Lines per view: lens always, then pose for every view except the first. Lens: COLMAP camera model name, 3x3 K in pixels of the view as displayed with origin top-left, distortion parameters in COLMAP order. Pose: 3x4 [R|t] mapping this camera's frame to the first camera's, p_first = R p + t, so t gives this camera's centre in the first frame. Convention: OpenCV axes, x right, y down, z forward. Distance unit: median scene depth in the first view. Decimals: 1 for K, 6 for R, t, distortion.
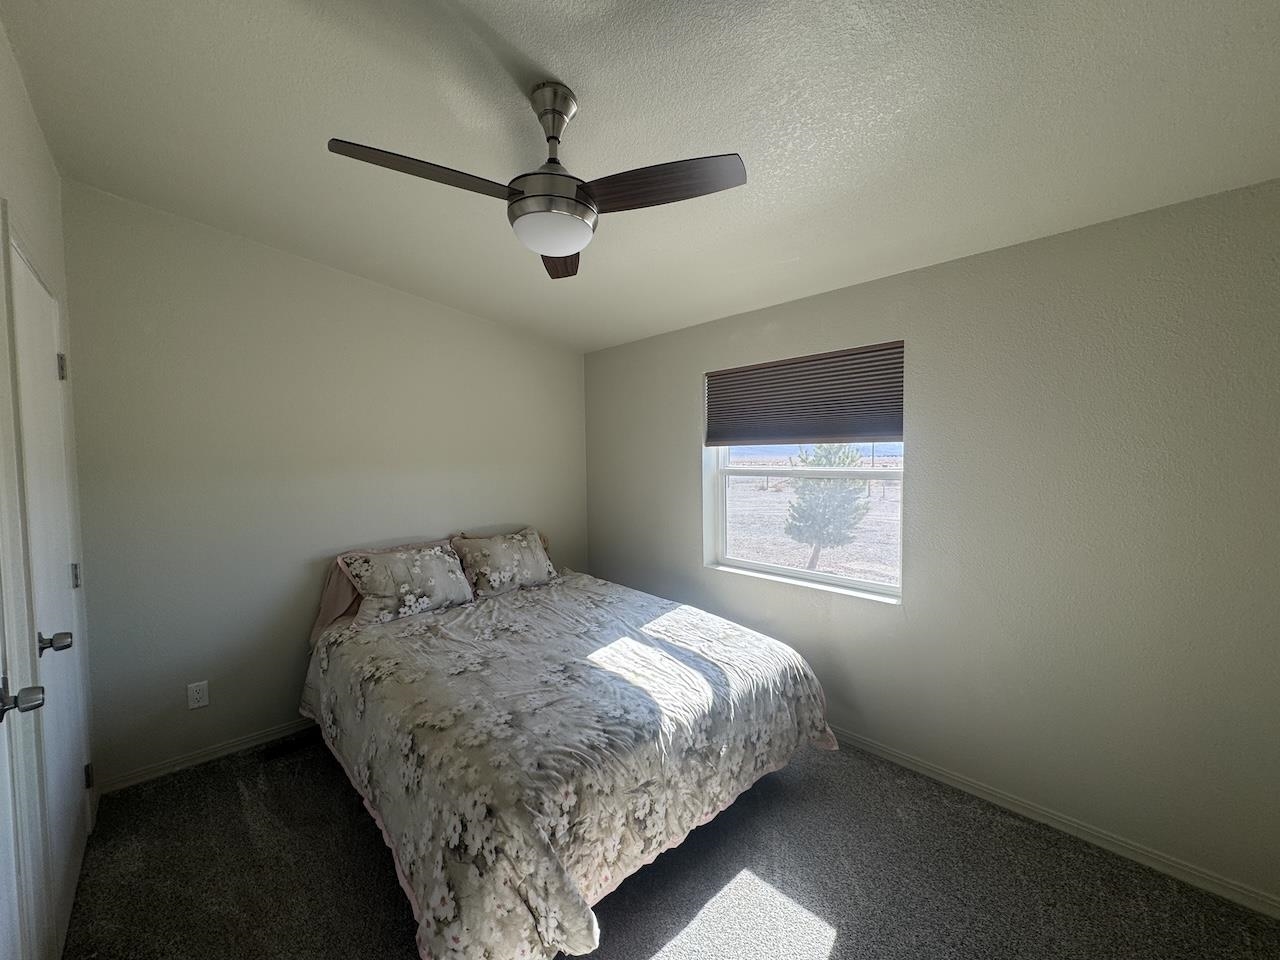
lens RADIAL K [[510.0, 0, 640.0], [0, 510.0, 480.0], [0, 0, 1]] dist [-0.000162, 0.000100]
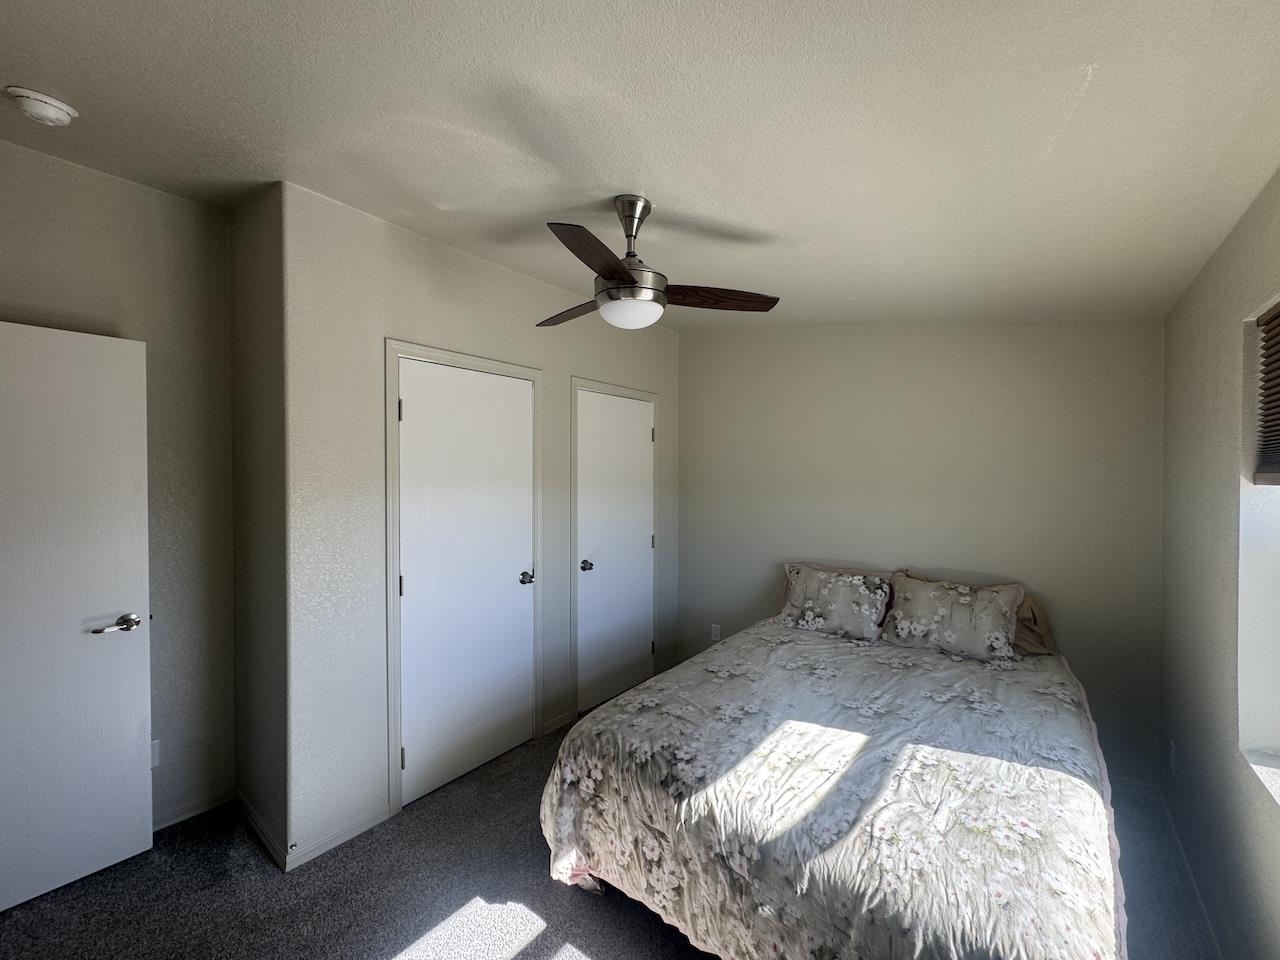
lens RADIAL K [[510.0, 0, 640.0], [0, 510.0, 480.0], [0, 0, 1]] dist [-0.000162, 0.000100]
pose [[0.146293, 0.027409, -0.988862, 0.749950], [-0.050516, 0.998519, 0.020204, -0.077951], [0.987951, 0.046998, 0.147461, 0.615377]]
